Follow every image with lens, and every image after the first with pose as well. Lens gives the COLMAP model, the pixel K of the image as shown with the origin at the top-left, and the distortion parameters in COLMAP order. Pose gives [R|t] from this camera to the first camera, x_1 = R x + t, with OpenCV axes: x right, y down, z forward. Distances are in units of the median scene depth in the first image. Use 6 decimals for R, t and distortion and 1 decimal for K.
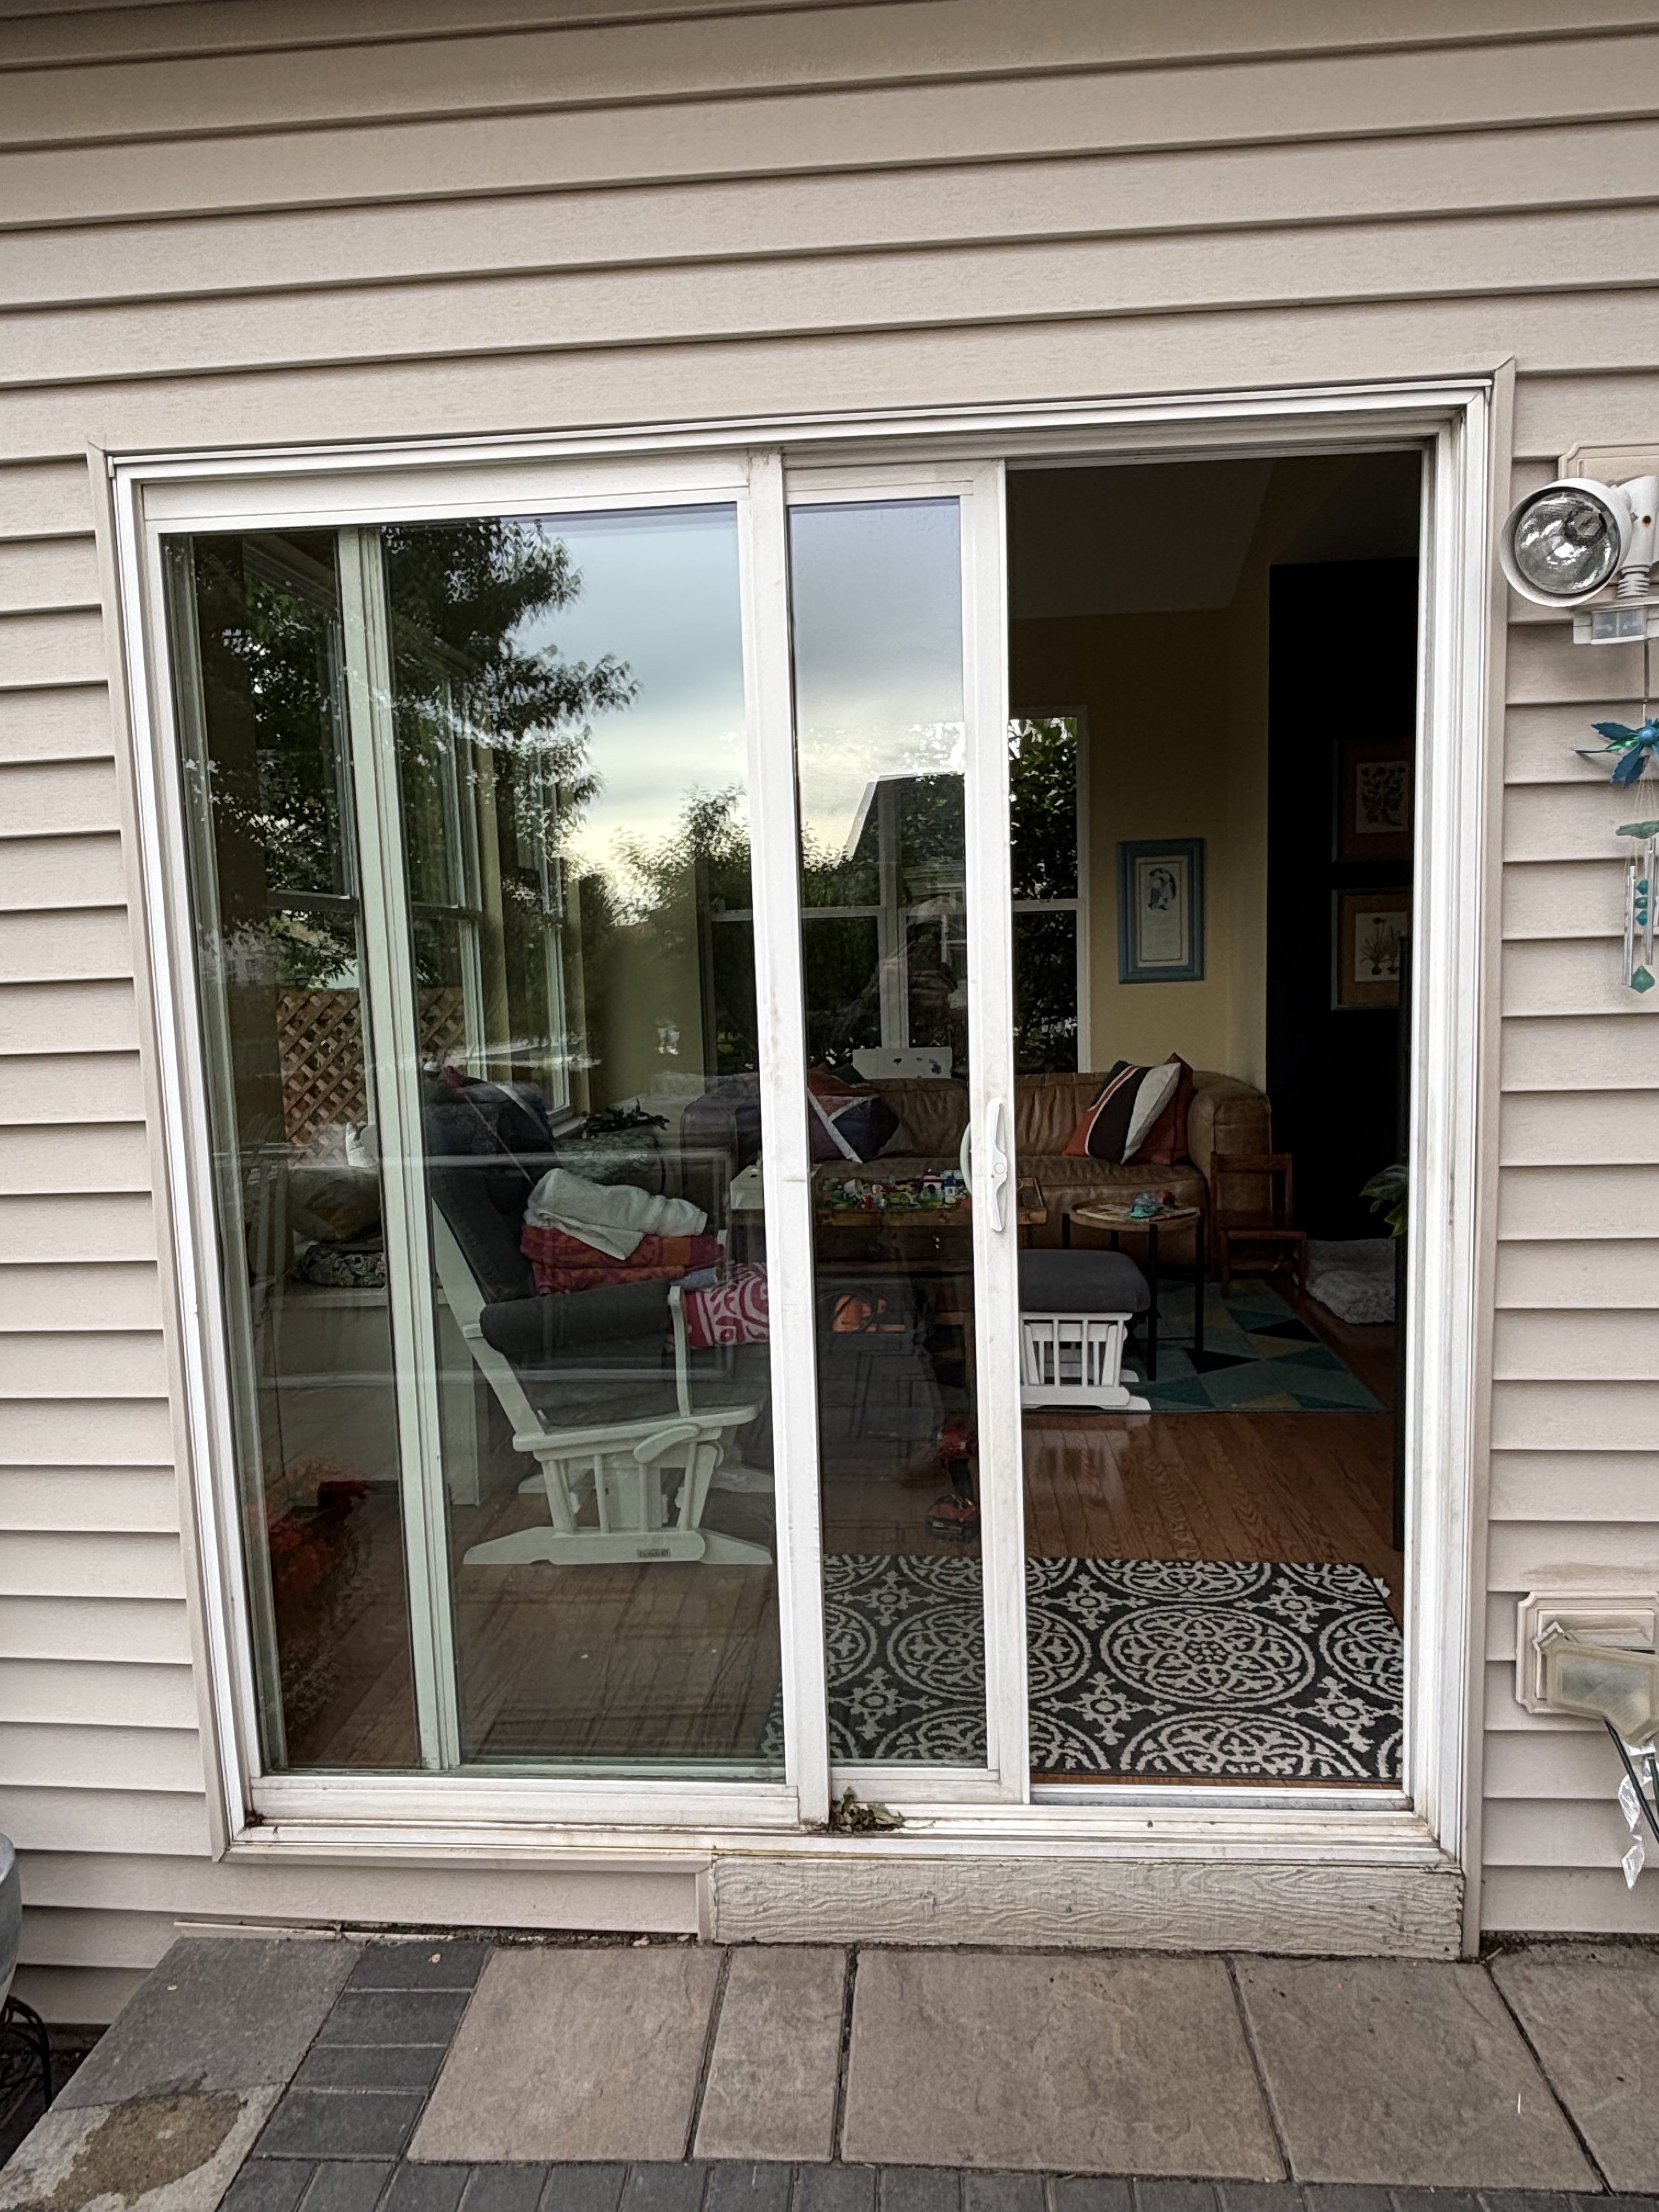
lens RADIAL K [[1356.8, 0, 829.5], [0, 1356.8, 1106.0], [0, 0, 1]] dist [-0.003929, -0.005438]
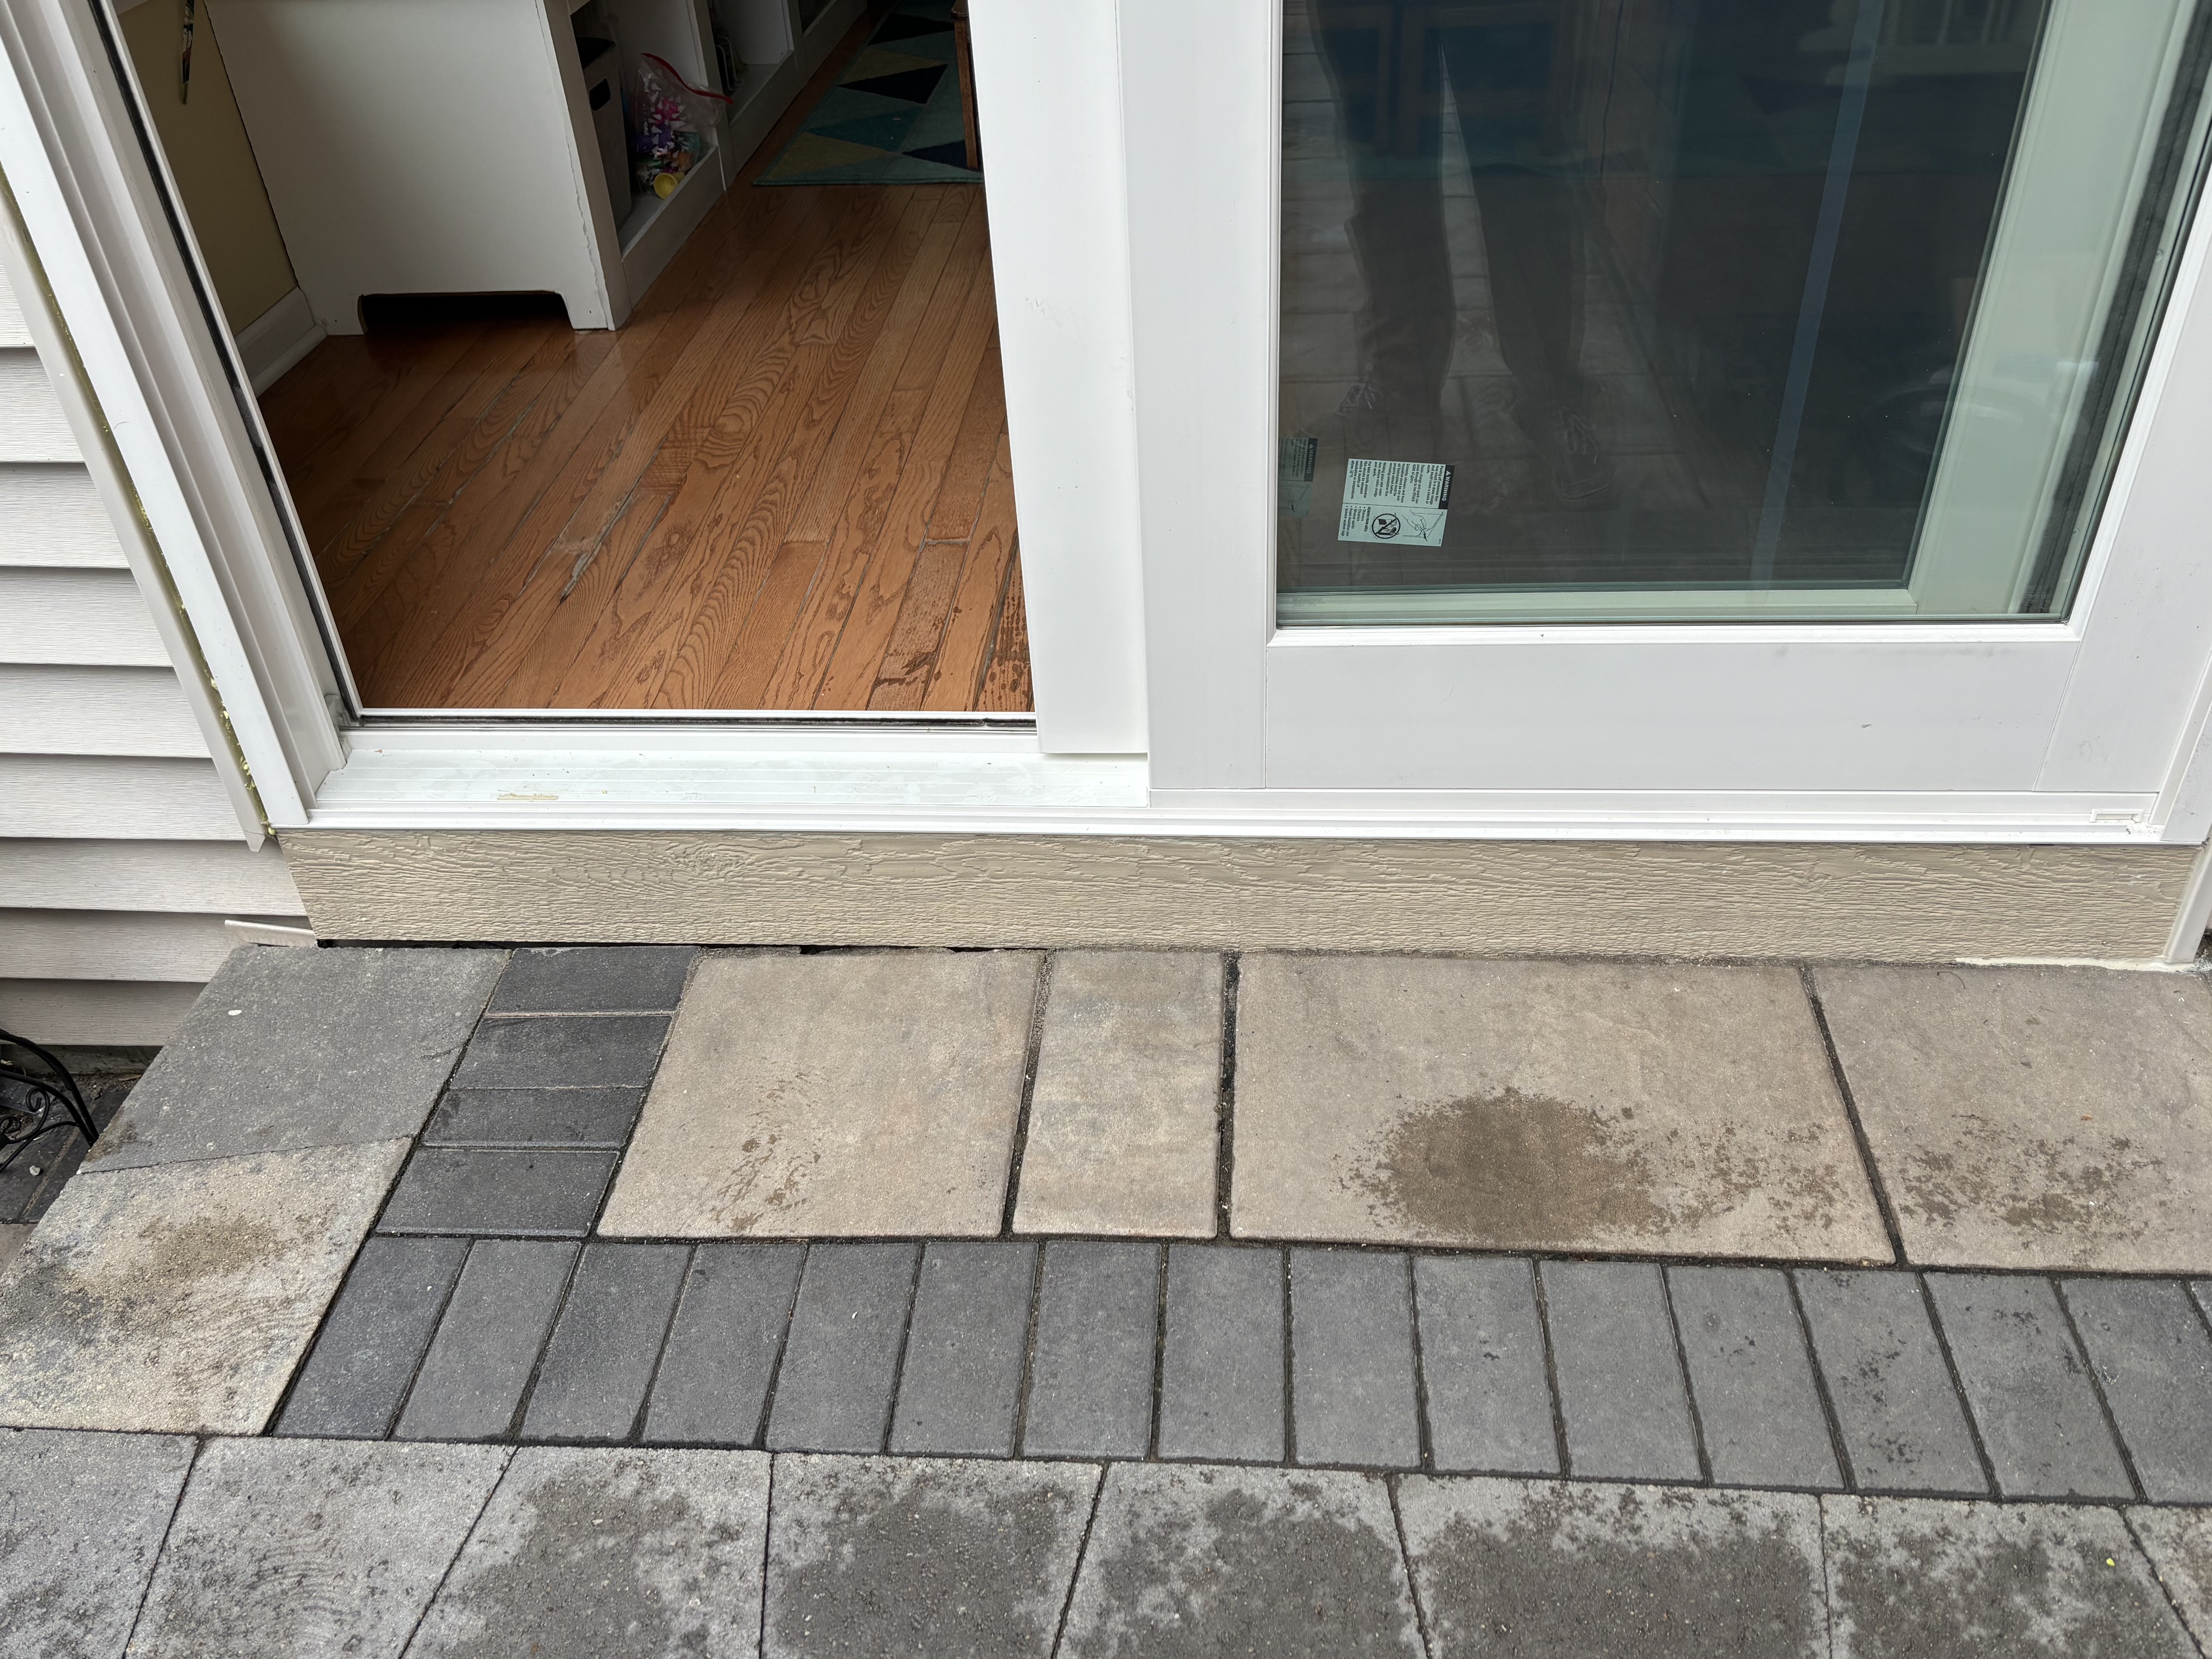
lens RADIAL K [[1726.6, 0, 1096.6], [0, 1726.6, 825.6], [0, 0, 1]] dist [0.060289, -0.067999]
pose [[0.999801, -0.010101, -0.017178, -0.036767], [0.017515, 0.856548, 0.515771, 0.131796], [0.009504, -0.515969, 0.856554, 0.314097]]
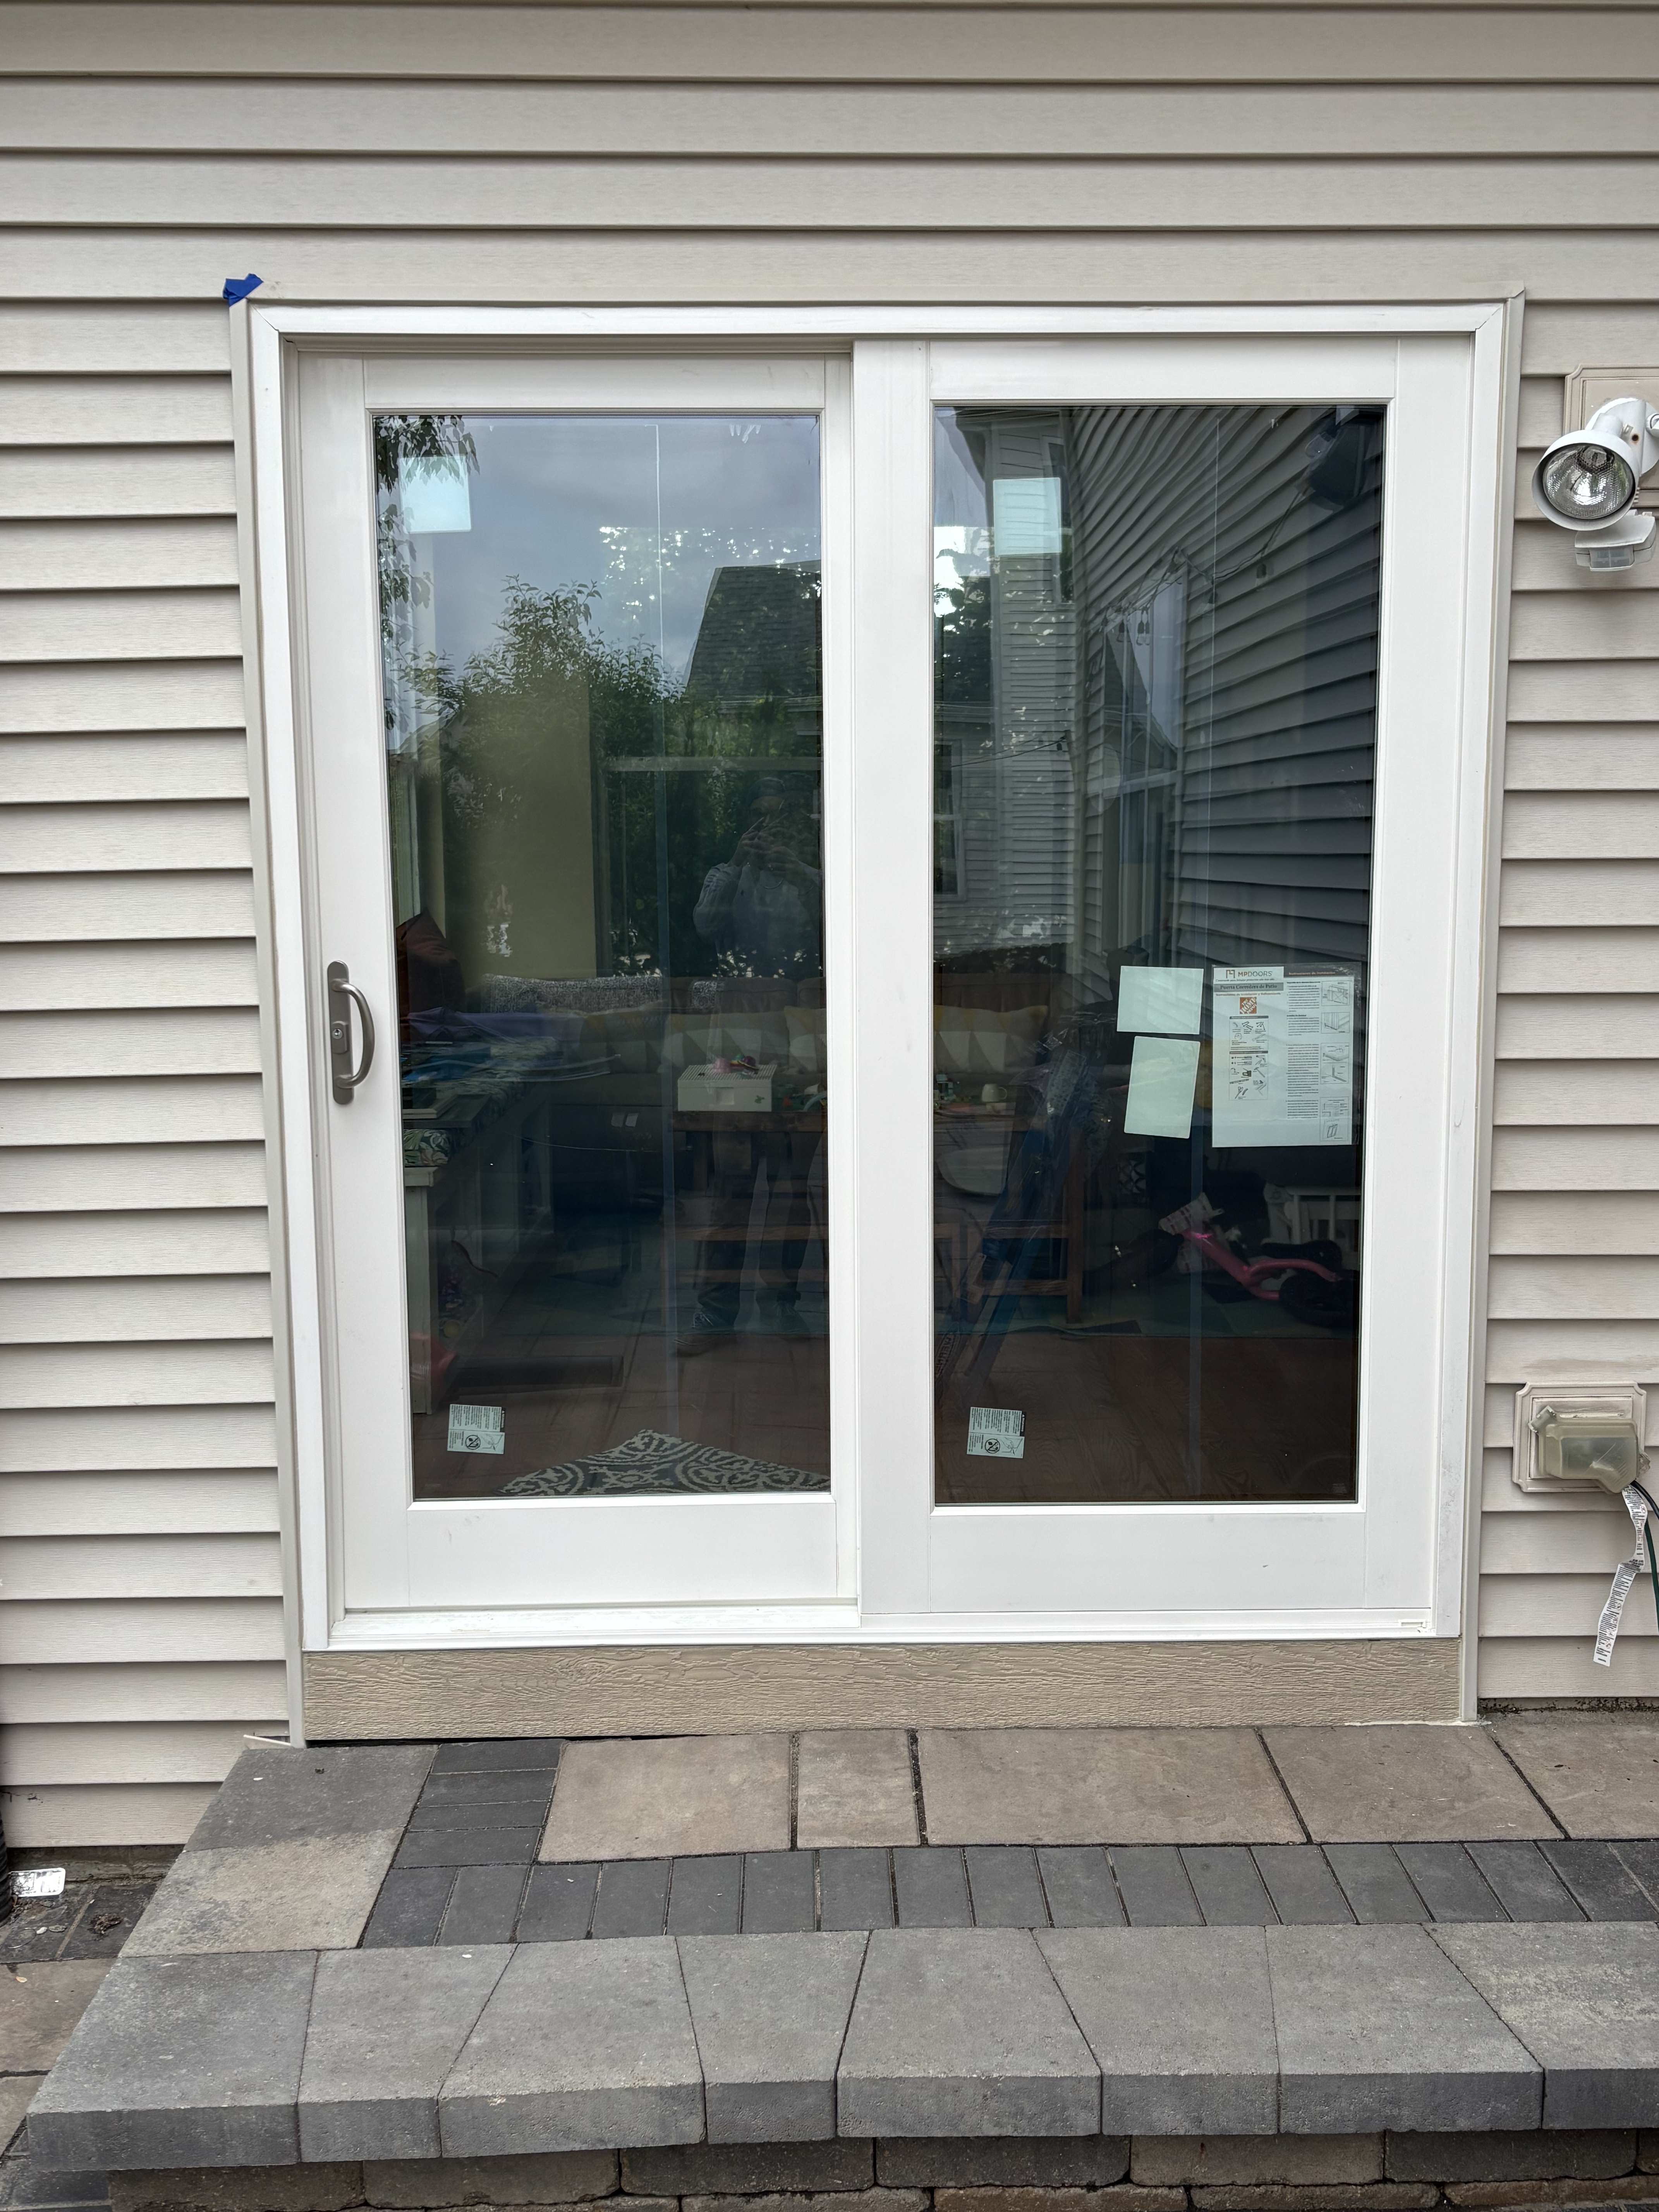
lens RADIAL K [[2091.3, 0, 829.5], [0, 2091.3, 1106.0], [0, 0, 1]] dist [-0.006587, -0.010183]
pose [[0.995435, 0.012810, 0.094575, -0.221538], [-0.014135, 0.999811, 0.013356, 0.117155], [-0.094386, -0.014632, 0.995428, -0.661355]]
